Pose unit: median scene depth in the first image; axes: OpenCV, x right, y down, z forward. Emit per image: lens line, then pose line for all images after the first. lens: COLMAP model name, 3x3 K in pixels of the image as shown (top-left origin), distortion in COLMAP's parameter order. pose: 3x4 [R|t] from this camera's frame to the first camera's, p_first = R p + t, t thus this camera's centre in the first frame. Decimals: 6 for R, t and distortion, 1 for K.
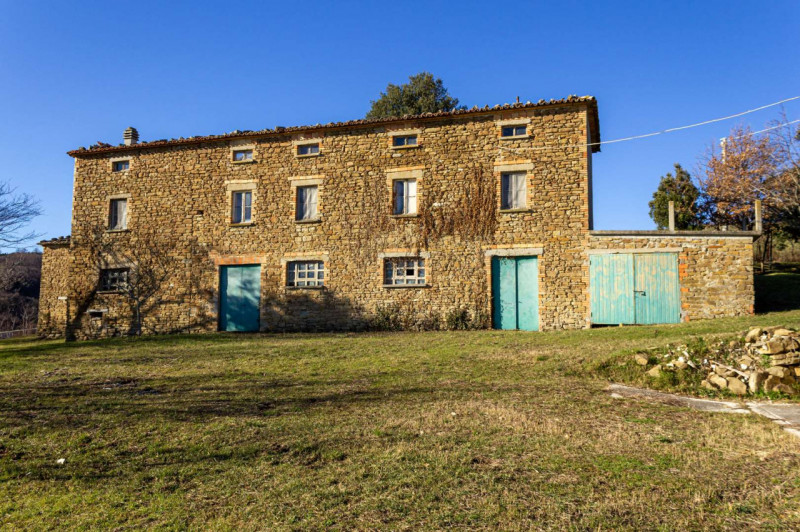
lens RADIAL K [[657.6, 0, 400.0], [0, 657.6, 266.0], [0, 0, 1]] dist [0.064446, -0.081497]
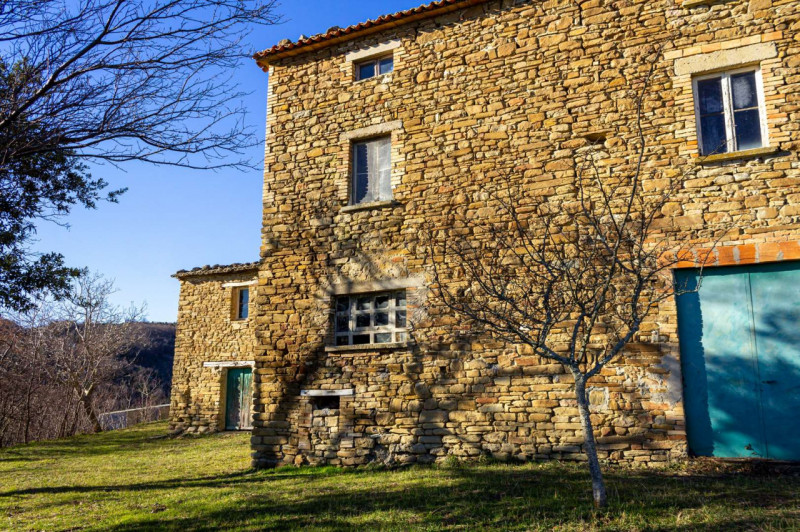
lens RADIAL K [[657.6, 0, 400.0], [0, 657.6, 266.0], [0, 0, 1]] dist [0.064446, -0.081497]
pose [[0.991038, -0.025755, -0.131071, -0.353909], [0.012746, 0.994992, -0.099139, 0.028918], [0.132967, 0.096580, 0.986404, 0.586303]]
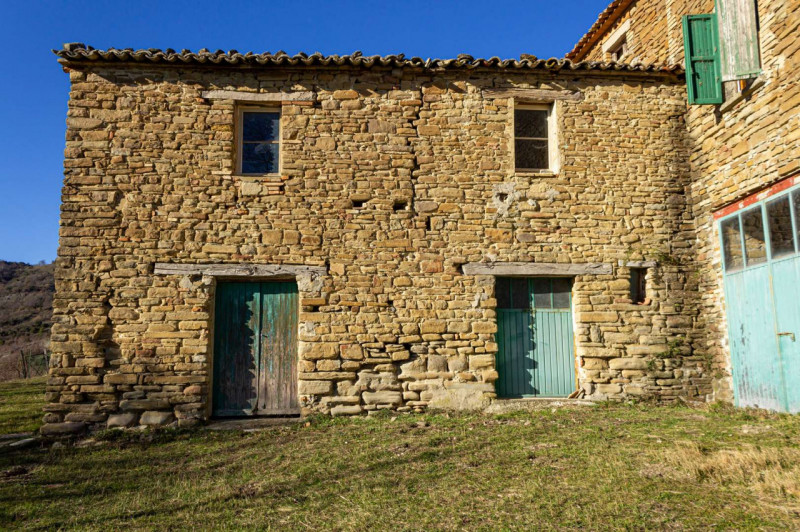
lens RADIAL K [[657.6, 0, 400.0], [0, 657.6, 266.0], [0, 0, 1]] dist [0.064446, -0.081497]
pose [[0.922049, 0.051809, 0.383590, -0.713810], [-0.036231, 0.998203, -0.047729, 0.075588], [-0.385374, 0.030111, 0.922269, 0.993045]]
